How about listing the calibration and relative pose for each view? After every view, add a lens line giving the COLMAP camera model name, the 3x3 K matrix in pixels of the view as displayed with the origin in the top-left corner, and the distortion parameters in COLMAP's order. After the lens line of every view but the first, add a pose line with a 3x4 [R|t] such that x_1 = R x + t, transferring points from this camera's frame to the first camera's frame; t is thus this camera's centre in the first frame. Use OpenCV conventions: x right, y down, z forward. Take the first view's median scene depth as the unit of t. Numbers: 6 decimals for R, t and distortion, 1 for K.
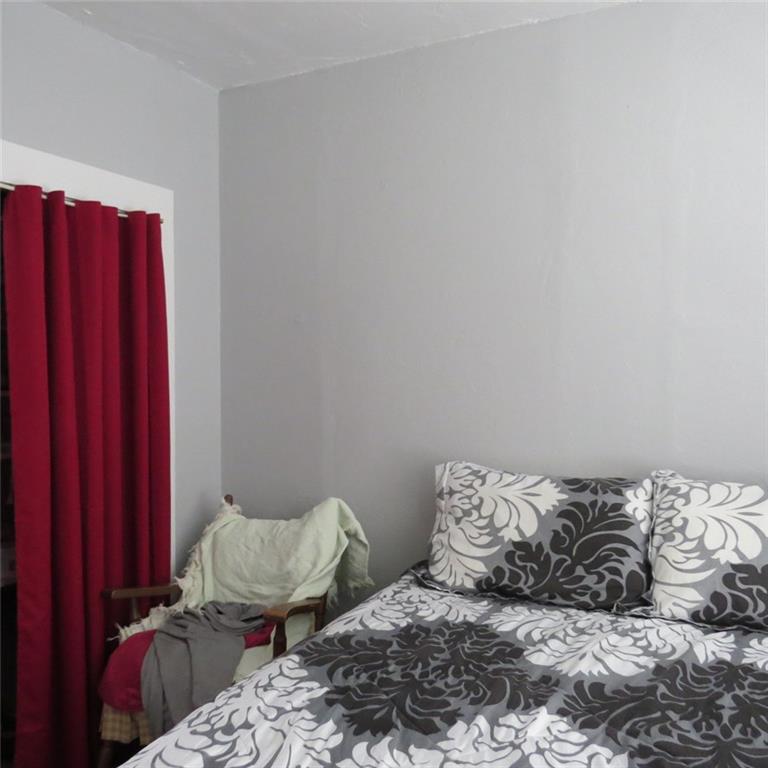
lens RADIAL K [[736.3, 0, 383.3], [0, 736.3, 382.3], [0, 0, 1]] dist [-0.019375, 0.000000]
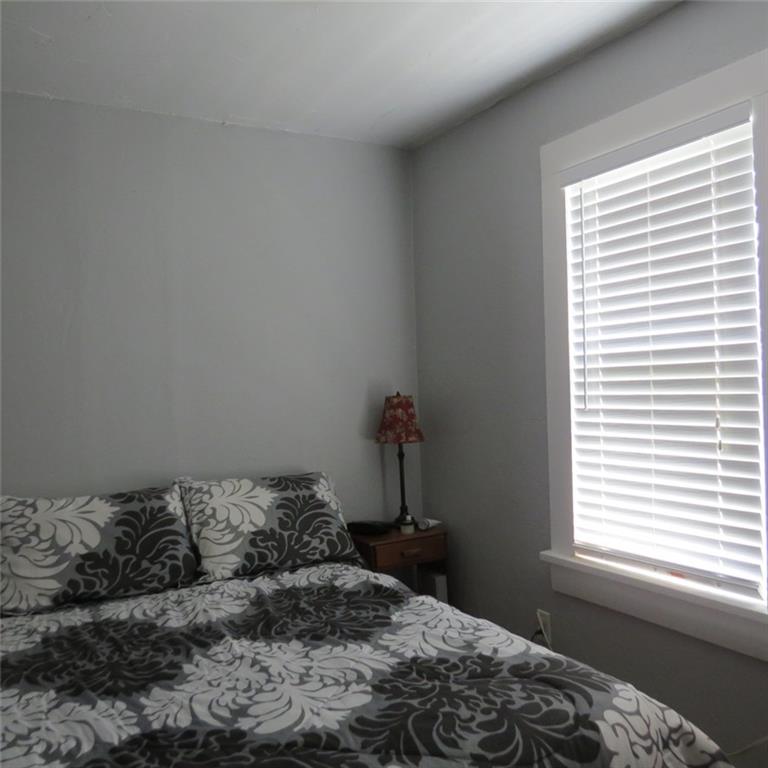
lens RADIAL K [[736.3, 0, 387.6], [0, 736.3, 384.6], [0, 0, 1]] dist [-0.019375, 0.000000]
pose [[0.560412, -0.008391, 0.828172, -0.518913], [0.055495, 0.998082, -0.027440, 0.012075], [-0.826353, 0.061337, 0.559802, -0.044778]]
